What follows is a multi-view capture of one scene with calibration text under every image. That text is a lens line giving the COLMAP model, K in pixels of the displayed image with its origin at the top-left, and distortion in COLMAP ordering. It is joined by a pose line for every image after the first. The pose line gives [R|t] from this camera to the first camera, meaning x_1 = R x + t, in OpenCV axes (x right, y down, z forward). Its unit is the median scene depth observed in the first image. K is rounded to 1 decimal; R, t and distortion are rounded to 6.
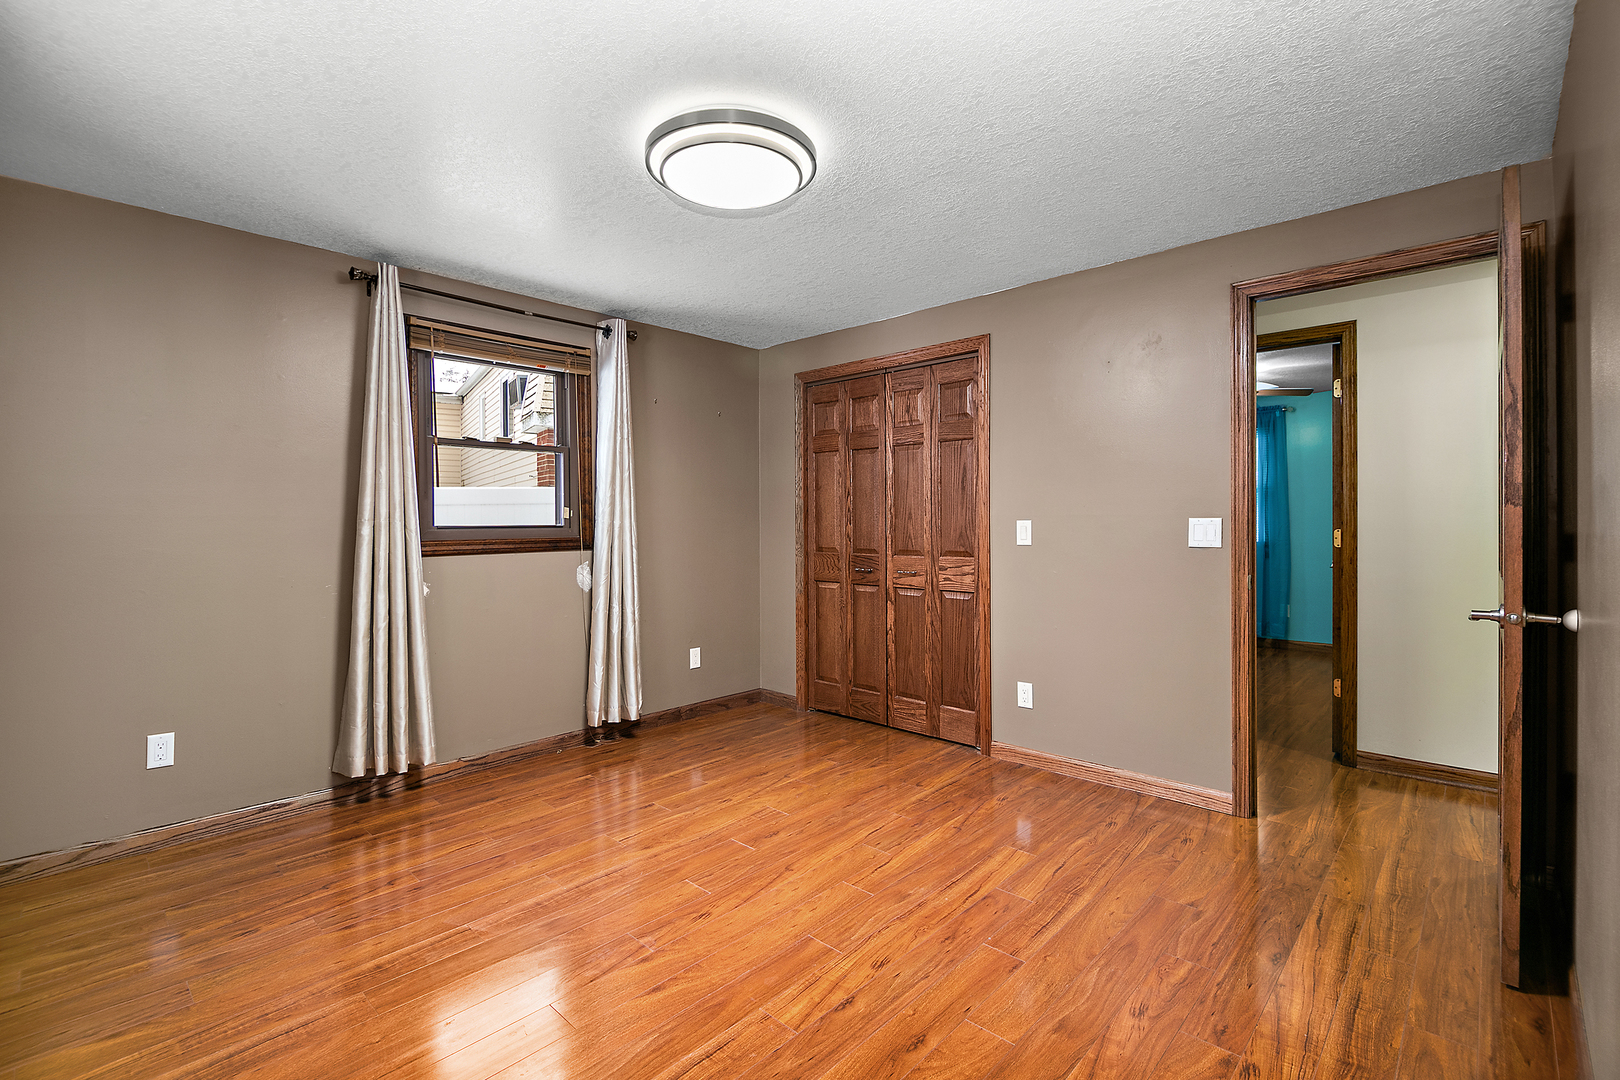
lens RADIAL K [[713.3, 0, 809.1], [0, 713.3, 531.8], [0, 0, 1]] dist [0.016223, -0.007603]
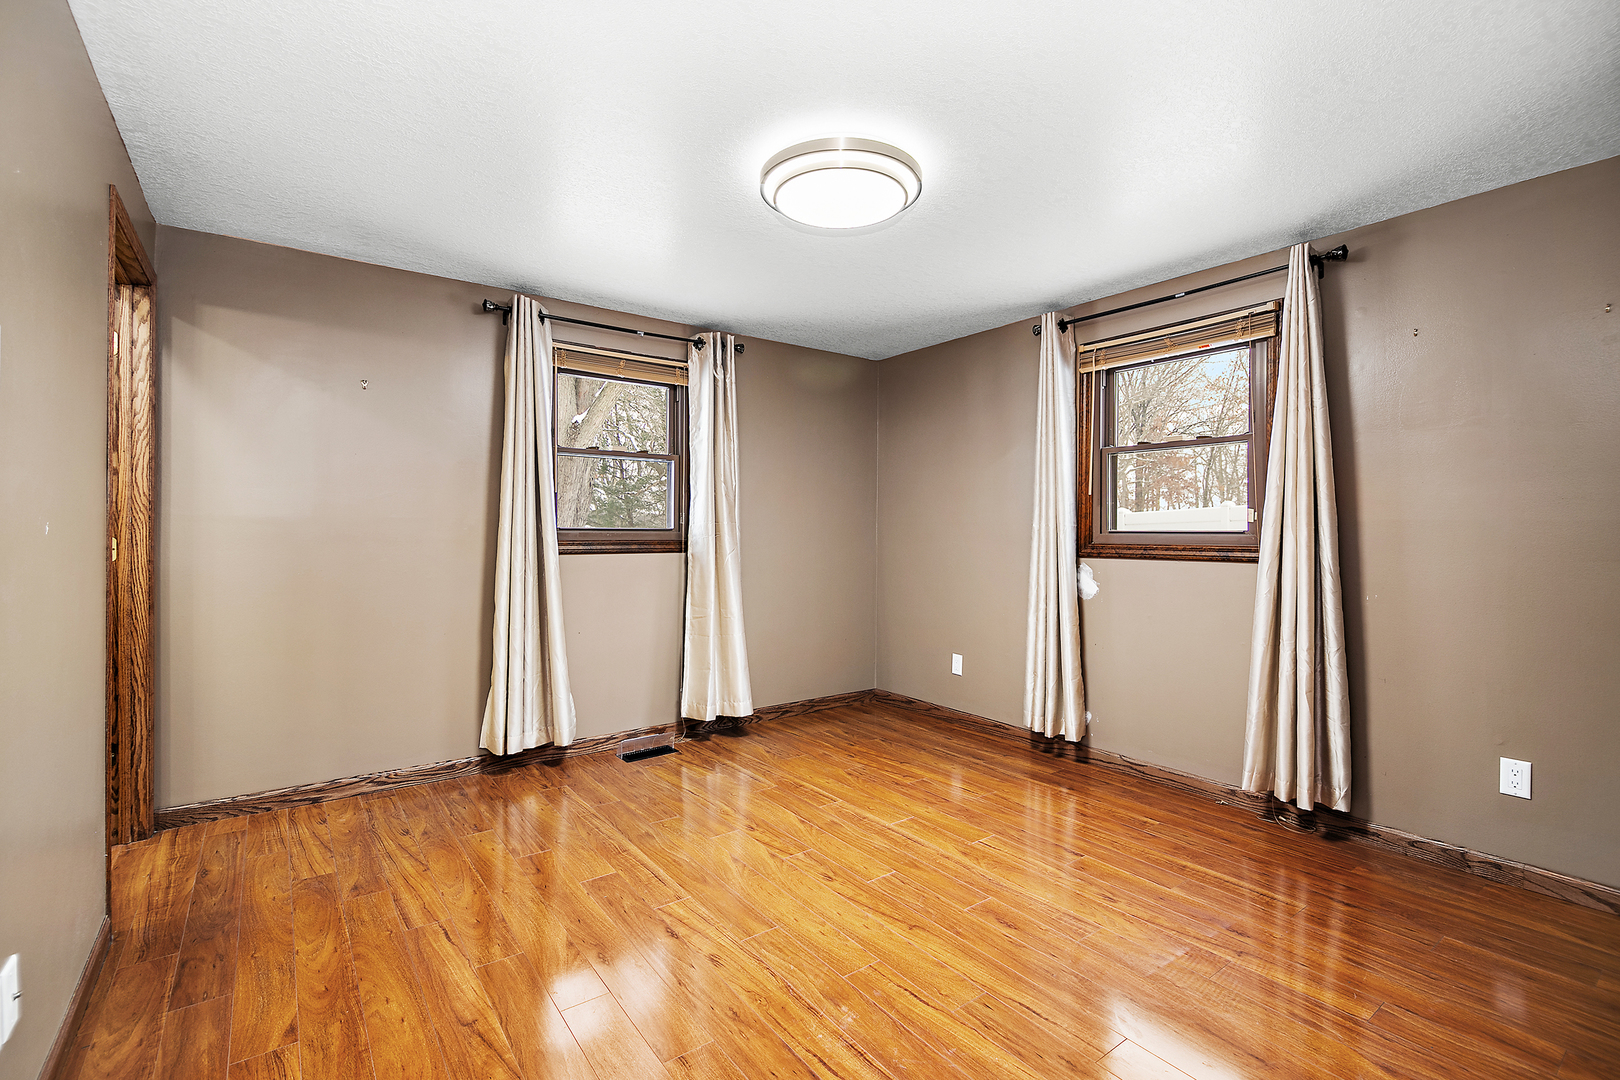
lens RADIAL K [[713.3, 0, 809.1], [0, 713.3, 531.8], [0, 0, 1]] dist [0.016223, -0.007603]
pose [[-0.166310, 0.006490, -0.986052, 0.776026], [-0.012175, 0.999889, 0.008635, -0.012402], [0.985998, 0.013441, -0.166213, 0.930394]]
